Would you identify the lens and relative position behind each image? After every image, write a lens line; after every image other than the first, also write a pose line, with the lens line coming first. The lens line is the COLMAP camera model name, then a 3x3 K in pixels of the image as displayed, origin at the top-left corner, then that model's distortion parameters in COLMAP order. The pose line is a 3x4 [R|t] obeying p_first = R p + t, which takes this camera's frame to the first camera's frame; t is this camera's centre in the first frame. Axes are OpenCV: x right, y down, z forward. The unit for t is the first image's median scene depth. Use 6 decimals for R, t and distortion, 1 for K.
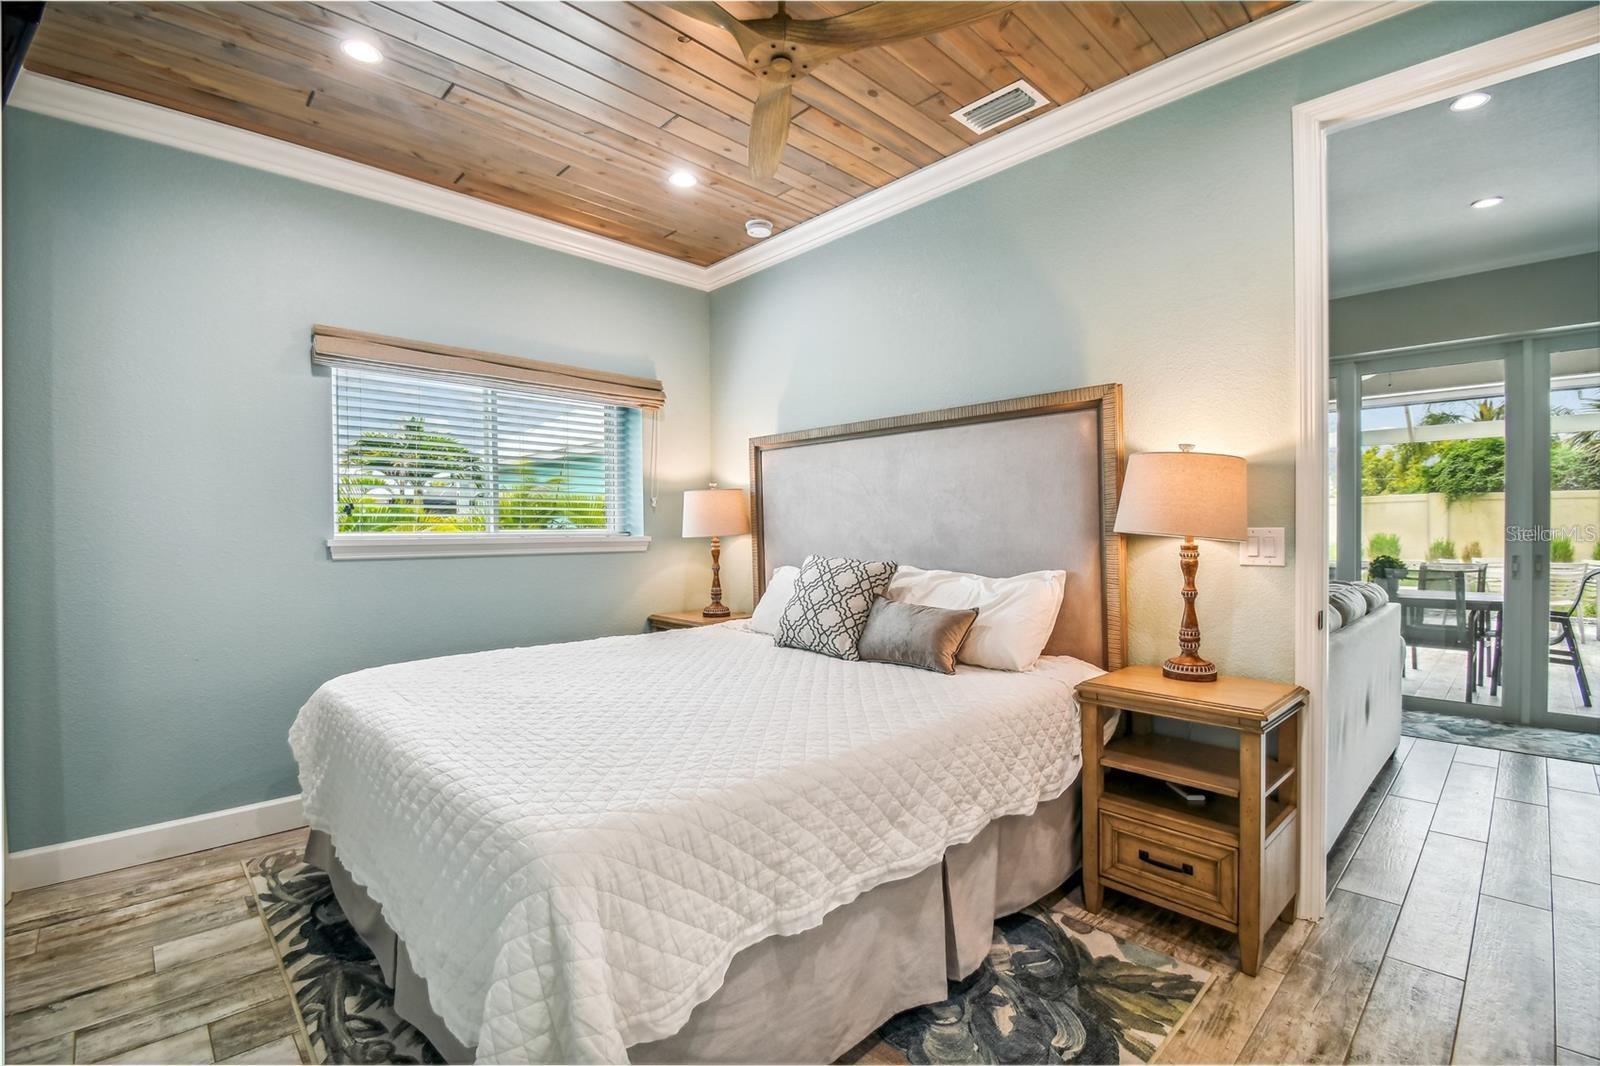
lens RADIAL K [[718.3, 0, 810.2], [0, 718.3, 532.7], [0, 0, 1]] dist [0.017806, -0.023494]
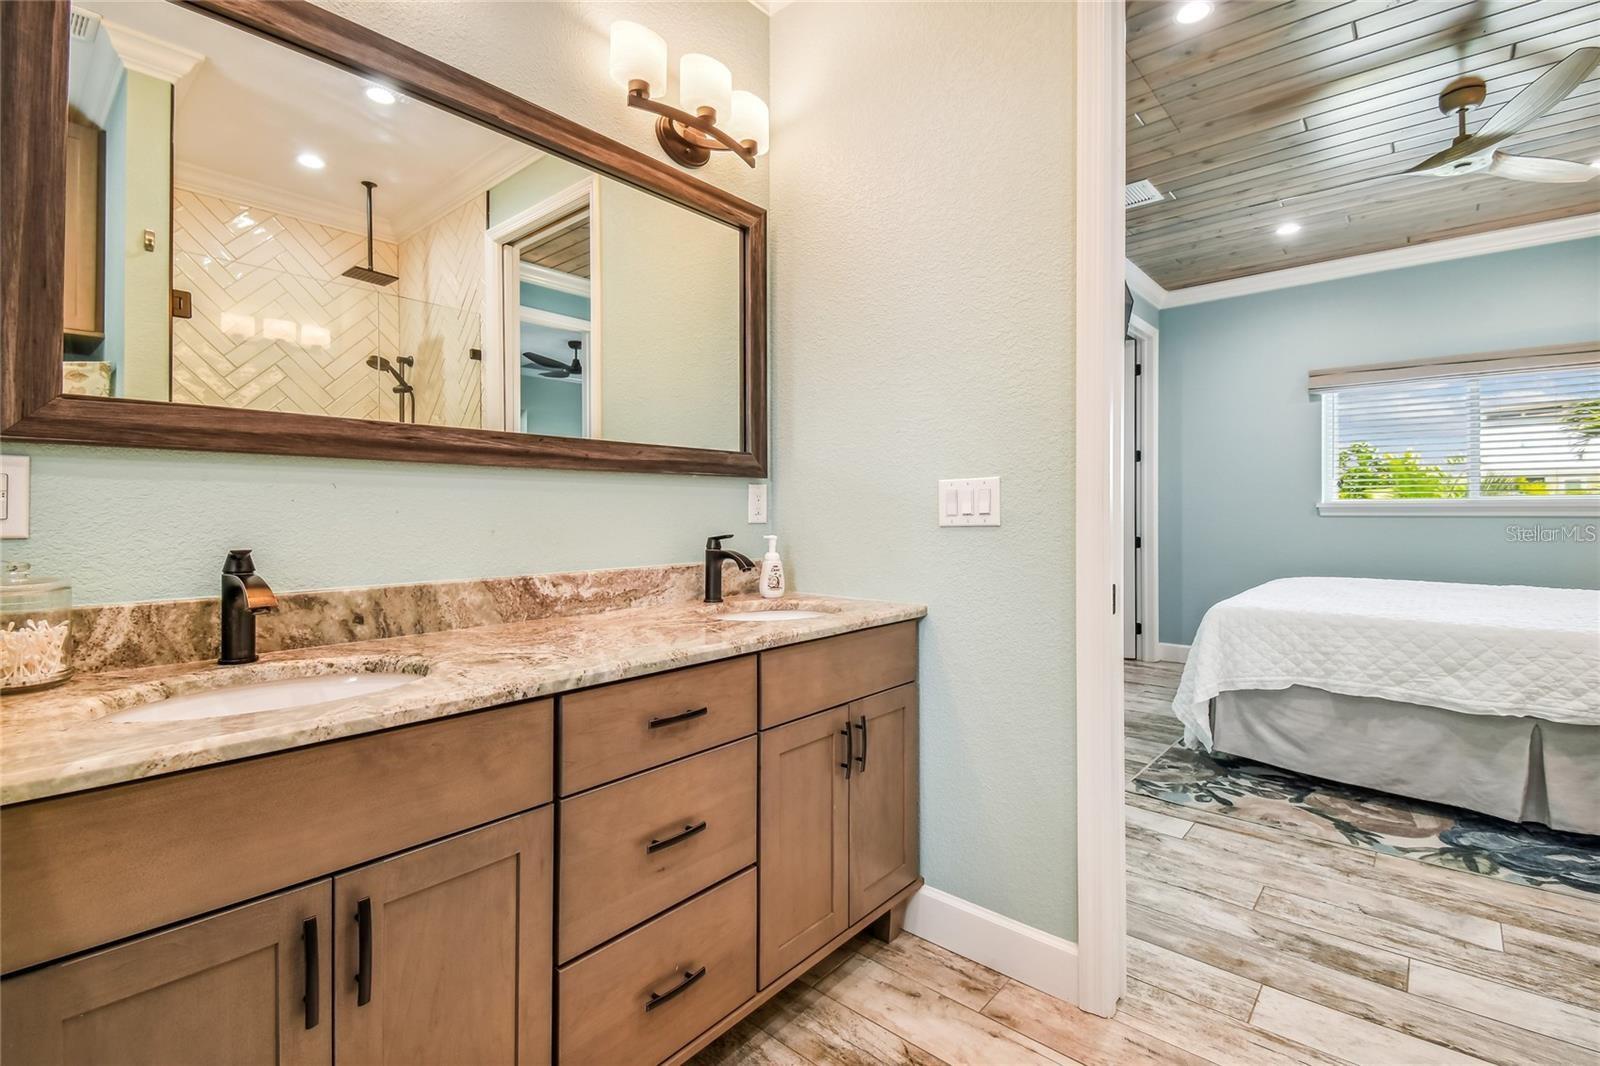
lens RADIAL K [[703.5, 0, 805.3], [0, 703.5, 523.6], [0, 0, 1]] dist [0.034602, -0.022601]
pose [[0.081434, 0.019773, -0.996483, 1.436569], [-0.004609, 0.999800, 0.019462, 0.055055], [0.996668, 0.003008, 0.081509, -0.478200]]
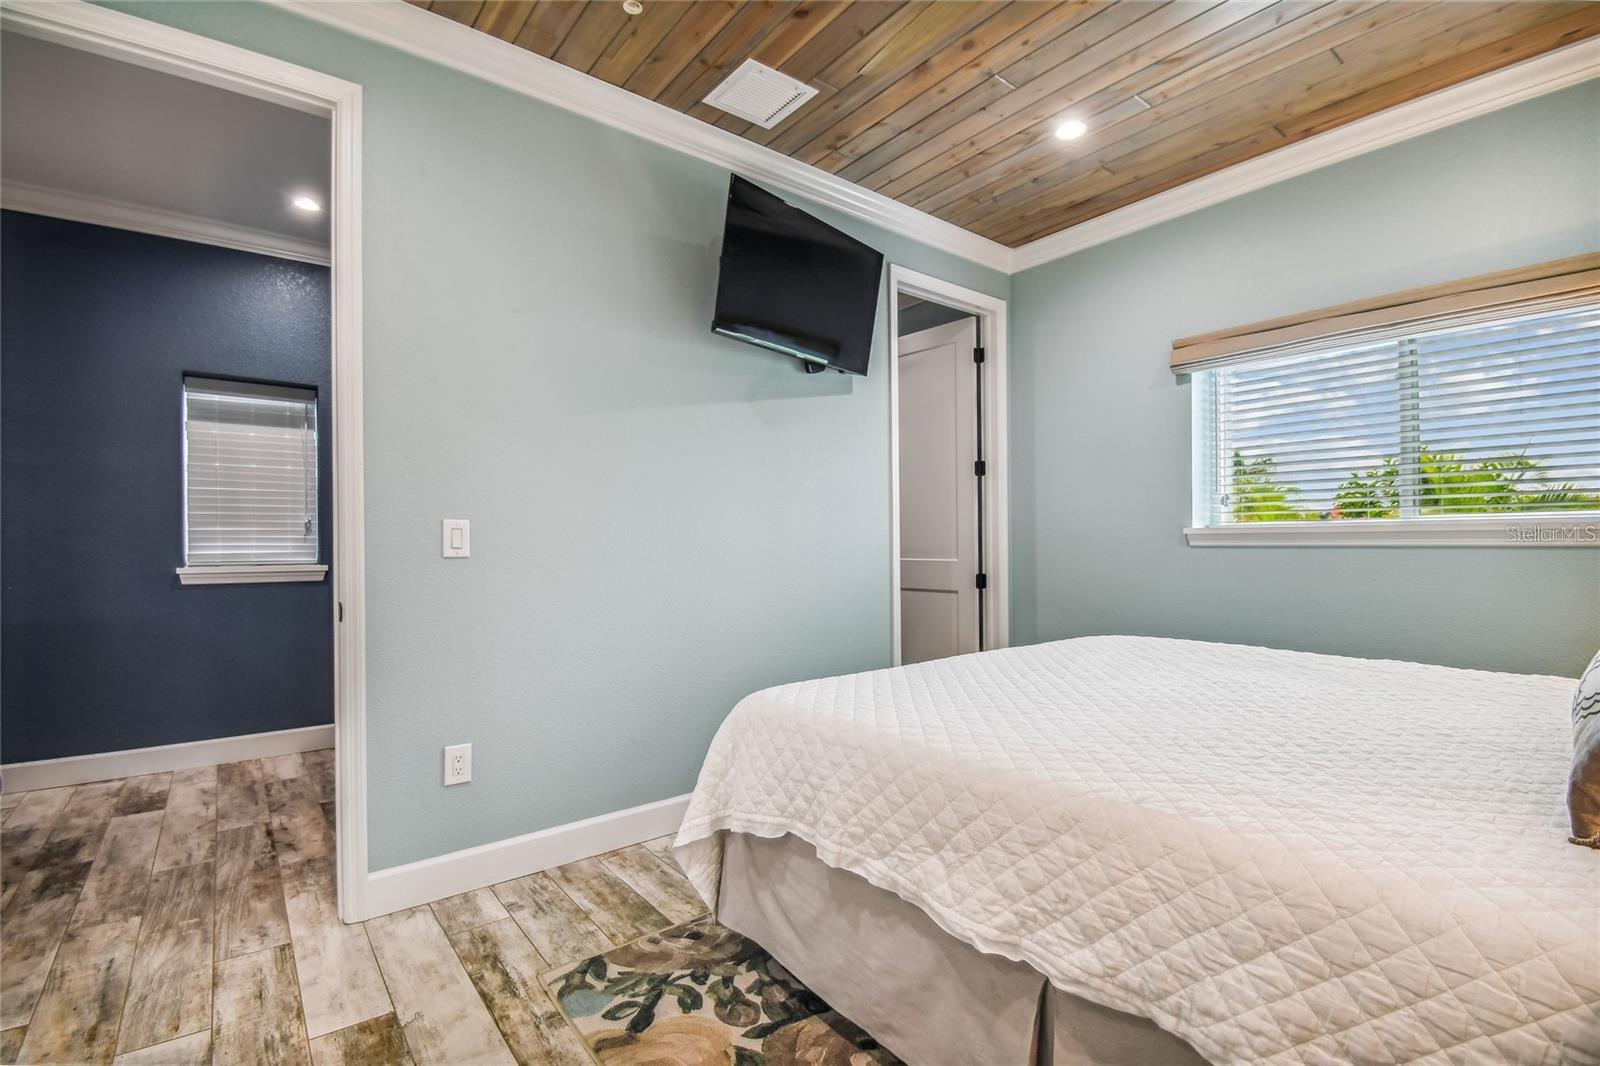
lens RADIAL K [[706.5, 0, 795.9], [0, 706.5, 552.6], [0, 0, 1]] dist [0.034633, -0.034857]
pose [[-0.098580, 0.022900, -0.994866, 0.881980], [0.001843, 0.999738, 0.022829, 0.040286], [0.995127, 0.000417, -0.098596, 0.869351]]
